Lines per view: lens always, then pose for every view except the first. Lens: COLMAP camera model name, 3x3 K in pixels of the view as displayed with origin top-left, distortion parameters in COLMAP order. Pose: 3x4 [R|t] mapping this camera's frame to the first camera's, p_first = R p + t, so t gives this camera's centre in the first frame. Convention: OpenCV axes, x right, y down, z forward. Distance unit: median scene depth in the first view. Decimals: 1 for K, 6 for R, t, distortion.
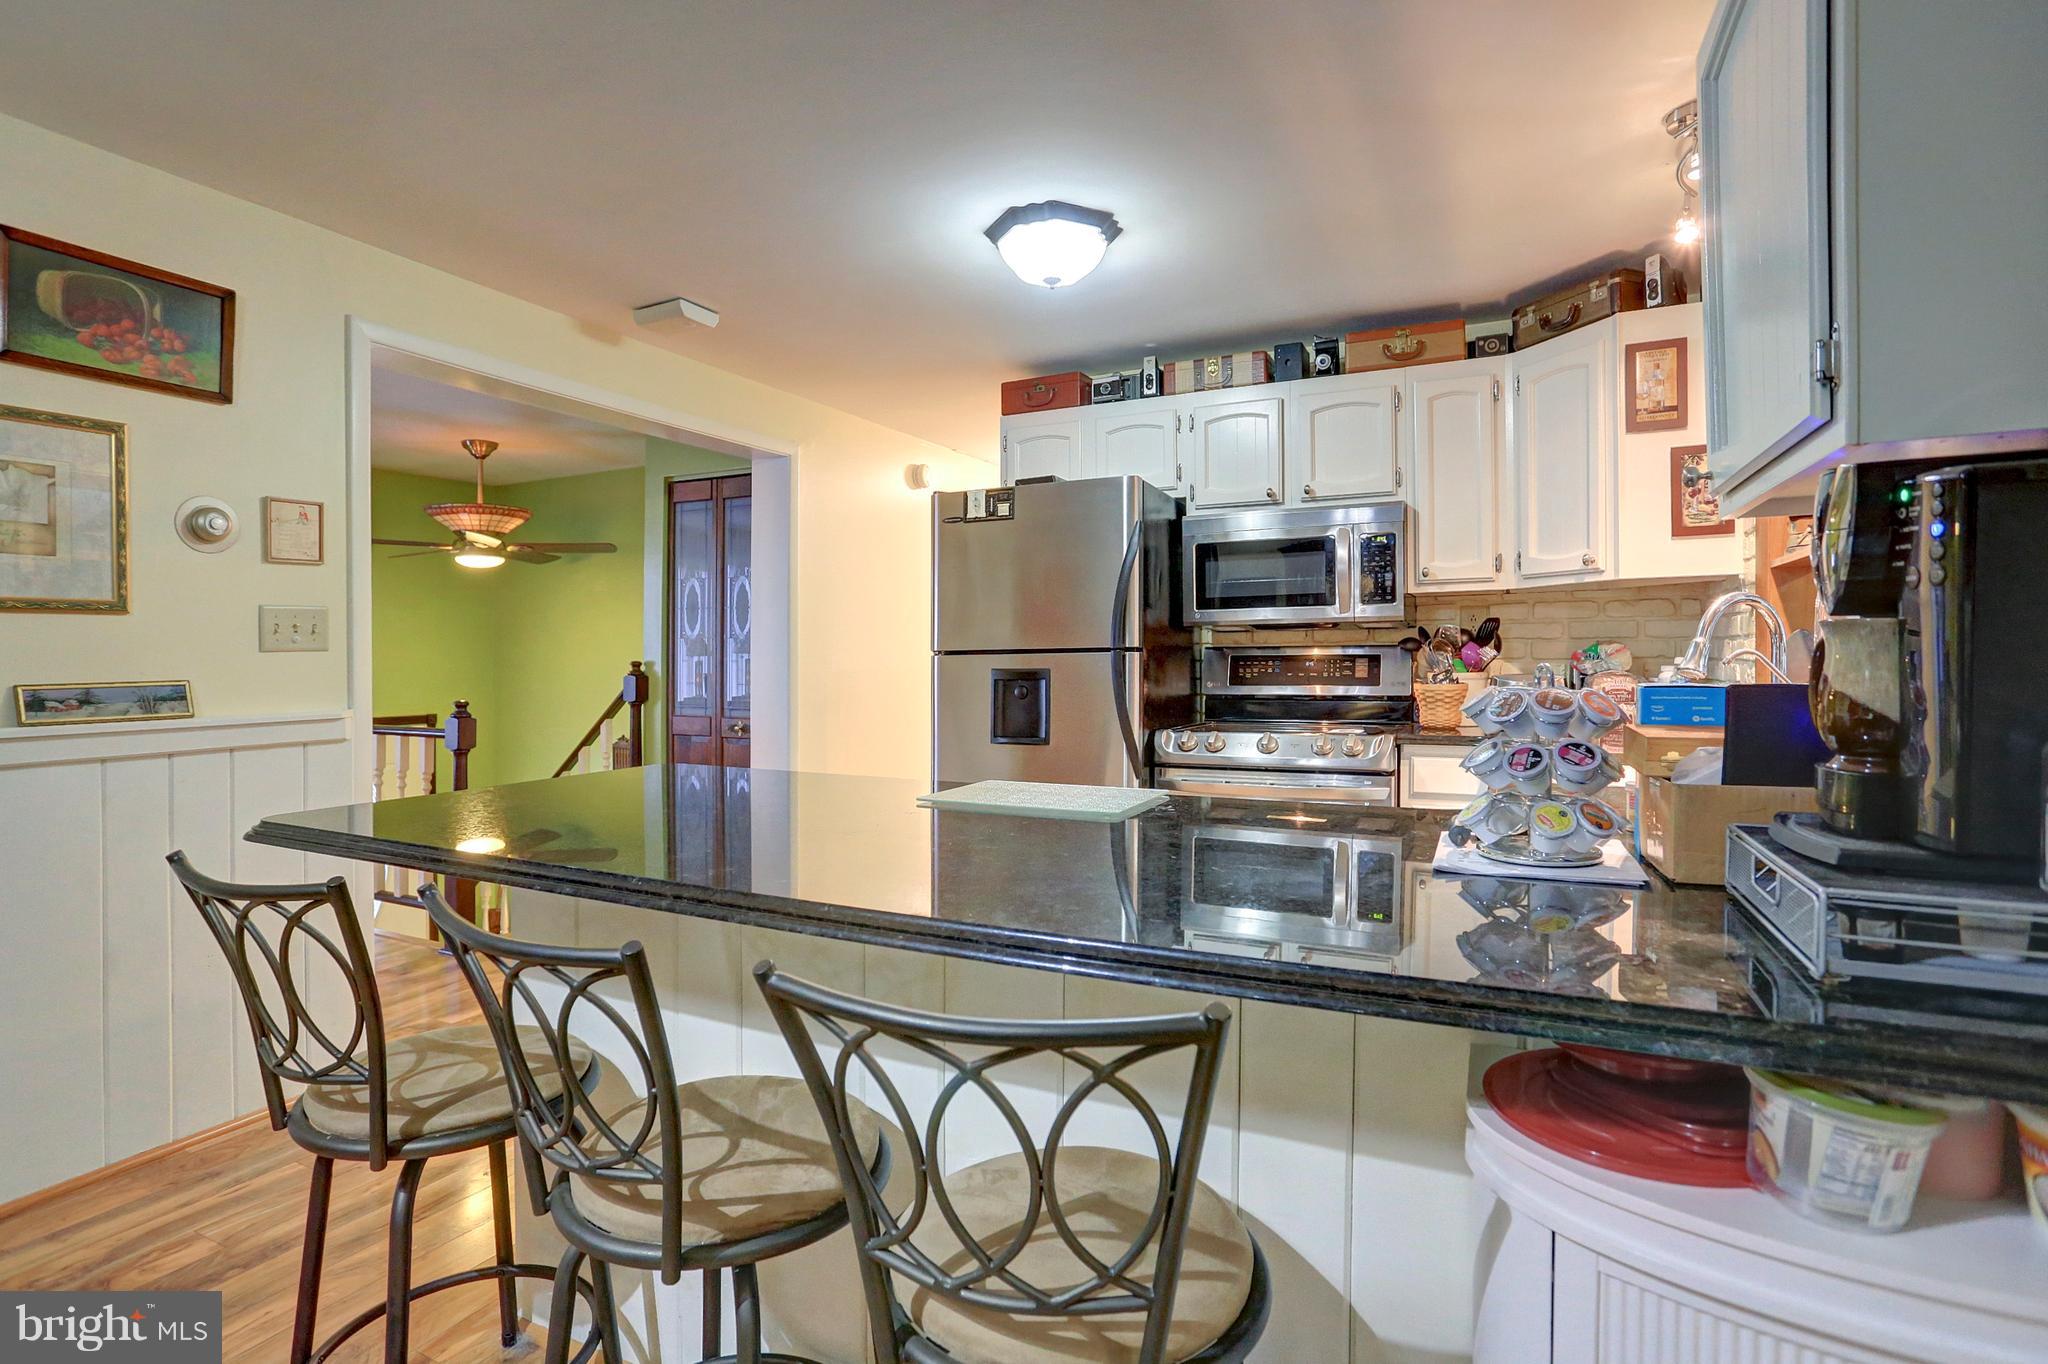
lens RADIAL K [[1020.5, 0, 1014.9], [0, 1020.5, 655.2], [0, 0, 1]] dist [-0.029976, 0.000250]
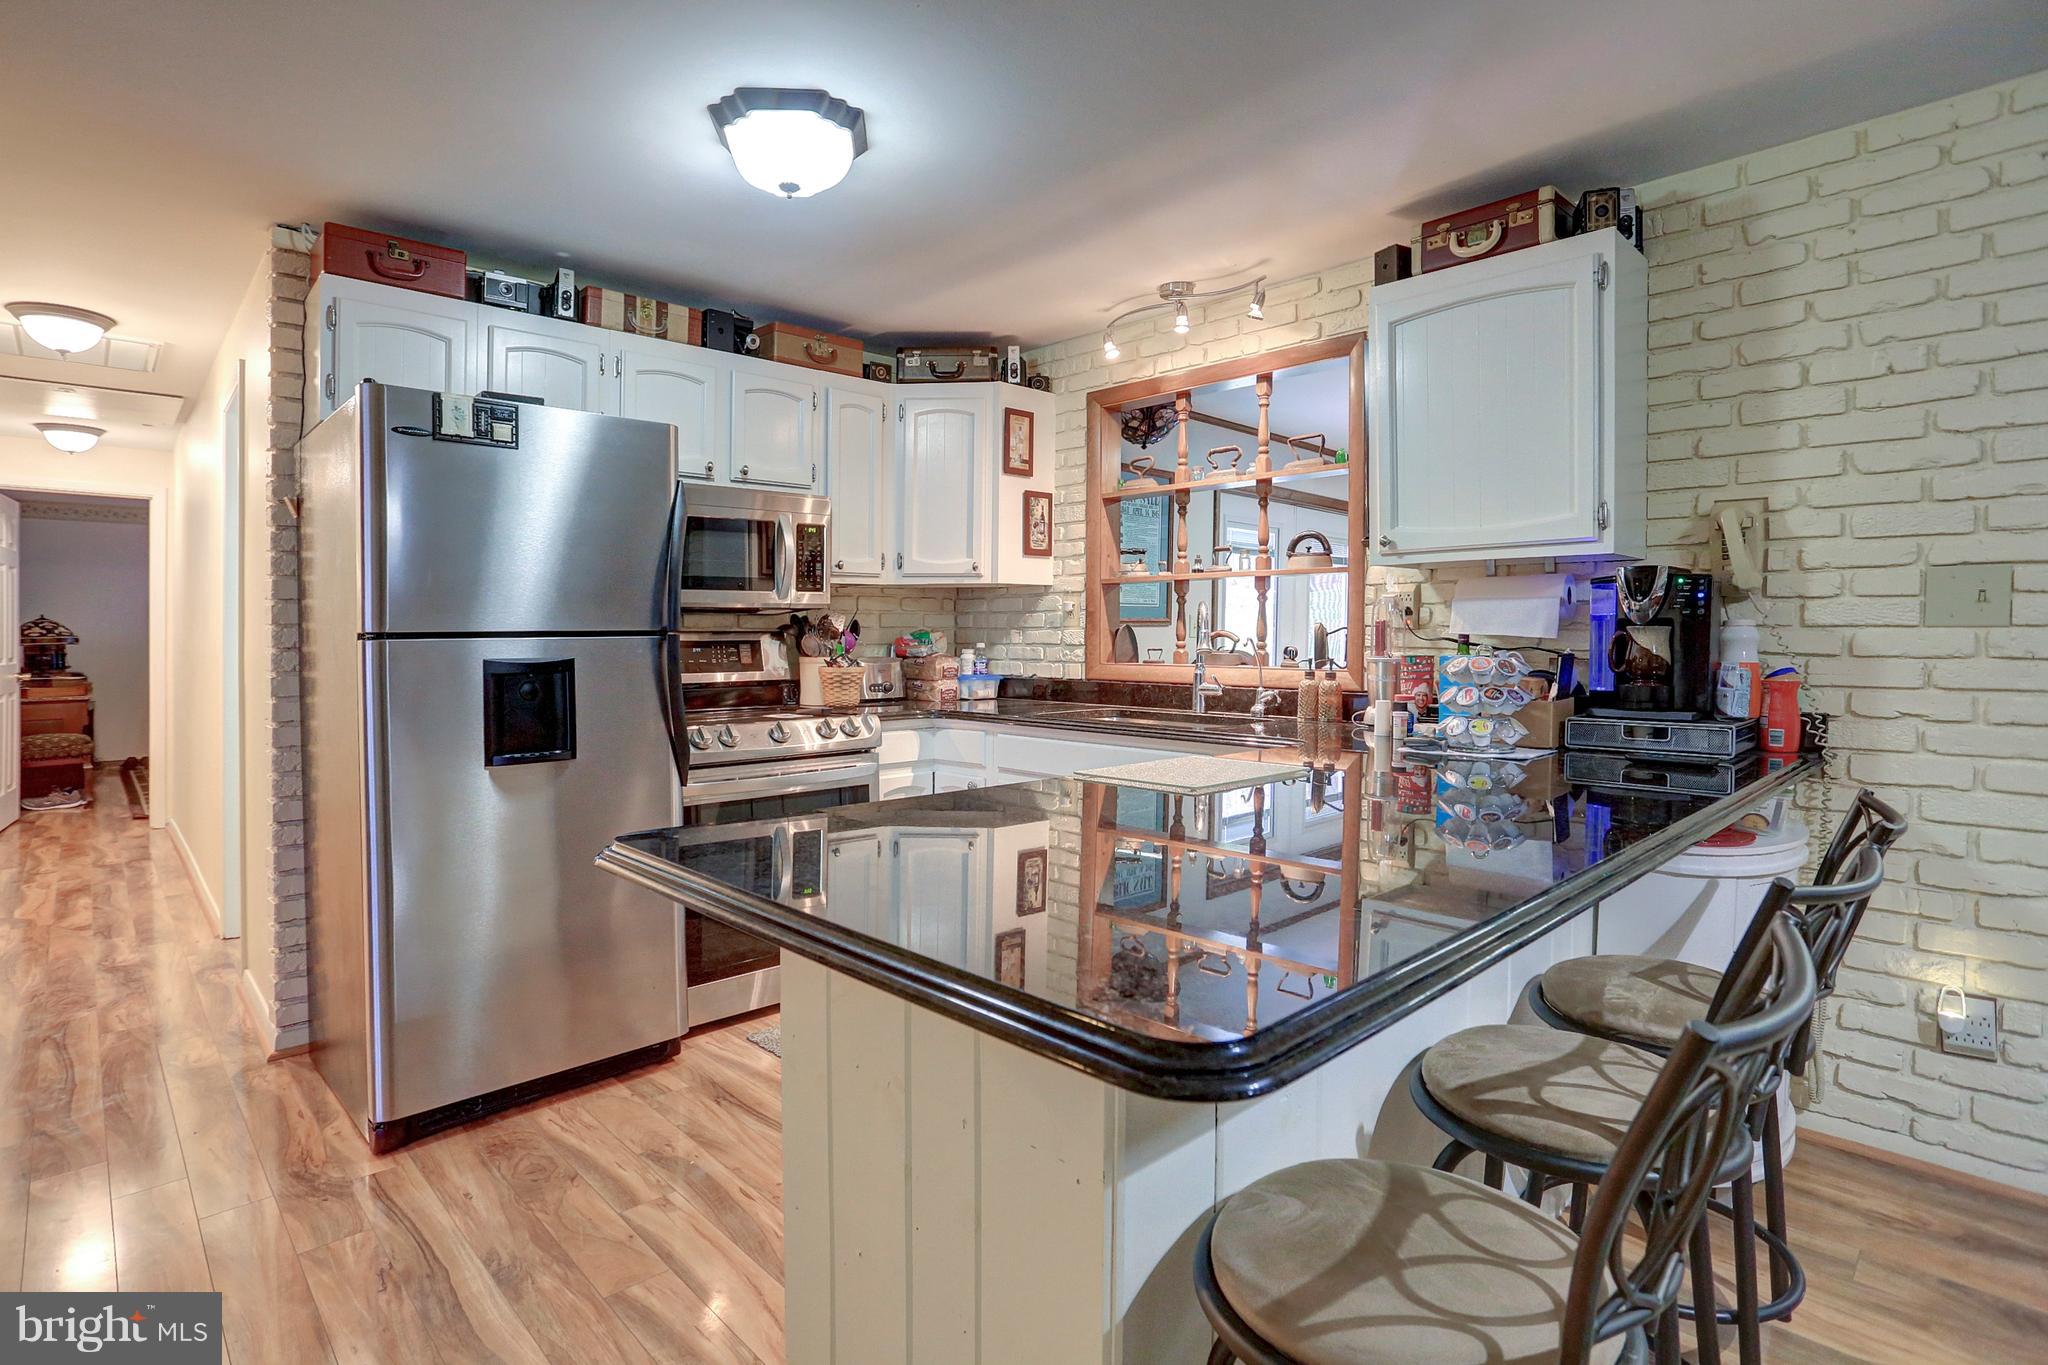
lens RADIAL K [[1020.5, 0, 1014.9], [0, 1020.5, 655.7], [0, 0, 1]] dist [-0.029976, 0.000250]
pose [[0.364039, -0.010505, 0.931325, -0.546698], [0.001036, 0.999940, 0.010874, 0.004184], [-0.931383, -0.002994, 0.364028, 0.425830]]
